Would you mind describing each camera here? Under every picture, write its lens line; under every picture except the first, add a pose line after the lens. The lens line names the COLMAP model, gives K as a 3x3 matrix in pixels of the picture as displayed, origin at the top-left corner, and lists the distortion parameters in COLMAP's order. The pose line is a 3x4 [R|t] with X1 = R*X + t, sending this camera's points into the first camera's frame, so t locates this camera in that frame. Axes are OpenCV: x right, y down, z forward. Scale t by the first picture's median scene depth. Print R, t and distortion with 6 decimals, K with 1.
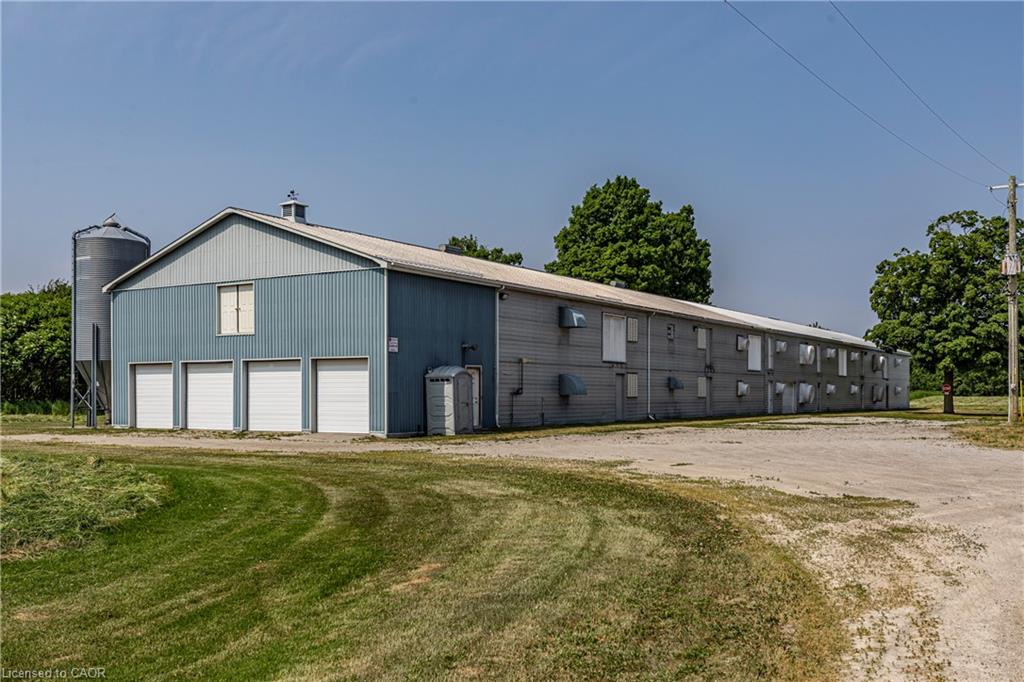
lens RADIAL K [[995.4, 0, 511.6], [0, 995.4, 375.3], [0, 0, 1]] dist [-0.002290, 0.012807]
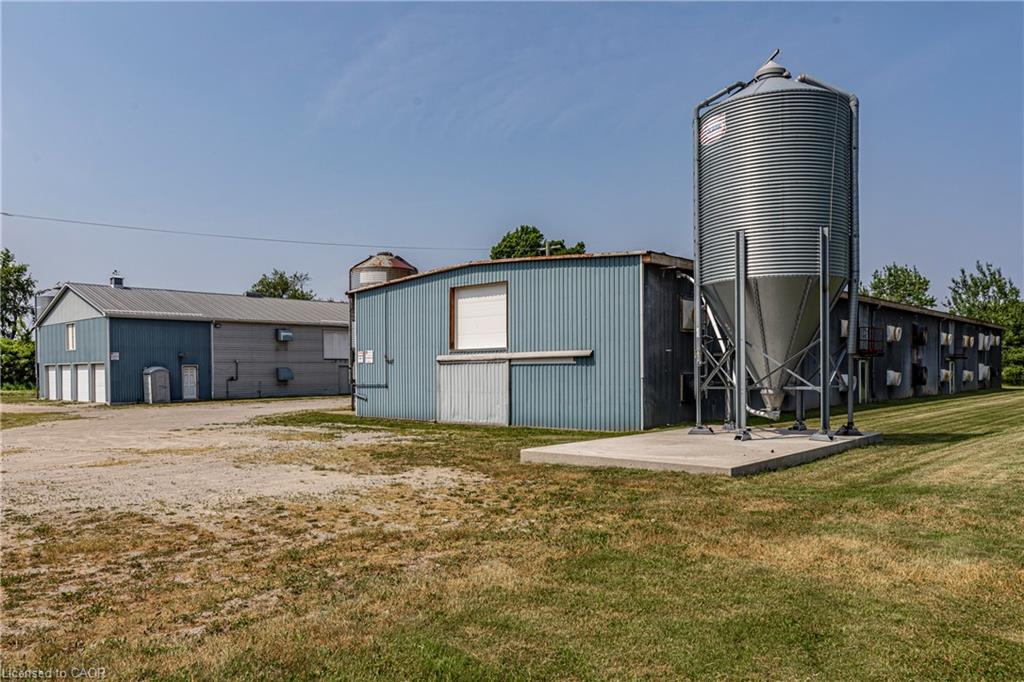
lens RADIAL K [[732.0, 0, 510.5], [0, 732.0, 367.8], [0, 0, 1]] dist [0.007280, 0.002264]
pose [[0.983851, -0.009939, -0.178711, 0.453696], [0.013230, 0.999764, 0.017237, -0.011830], [0.178498, -0.019323, 0.983751, -0.126444]]
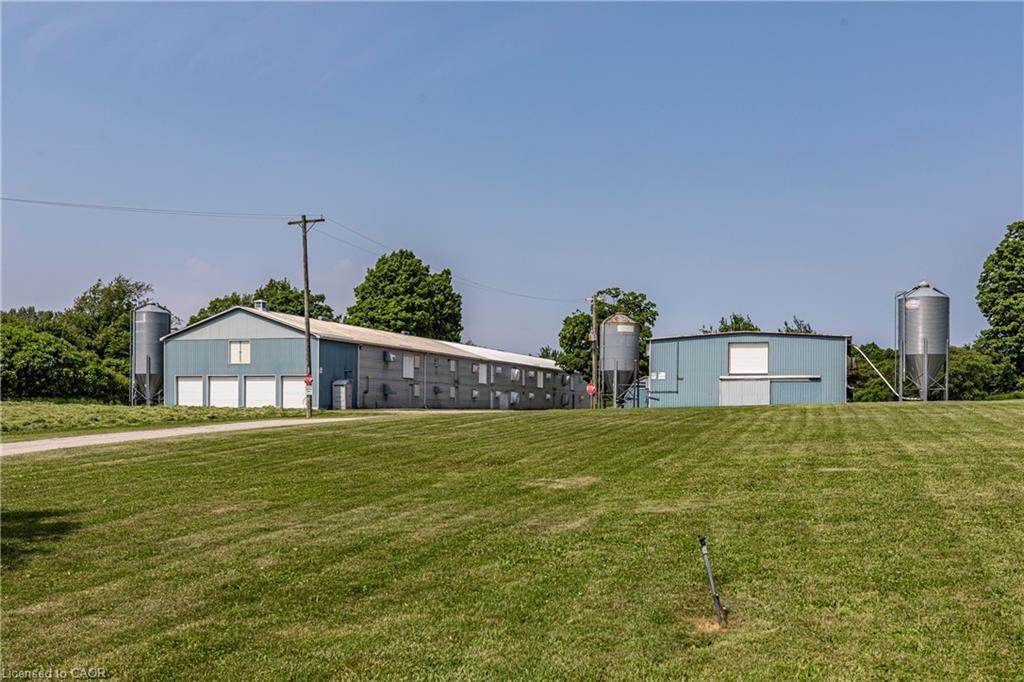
lens RADIAL K [[995.4, 0, 511.6], [0, 995.4, 375.3], [0, 0, 1]] dist [-0.002290, 0.012807]
pose [[0.971144, 0.014975, 0.238024, -0.125014], [-0.011942, 0.999828, -0.014178, 0.004703], [-0.238196, 0.010927, 0.971156, -0.722117]]
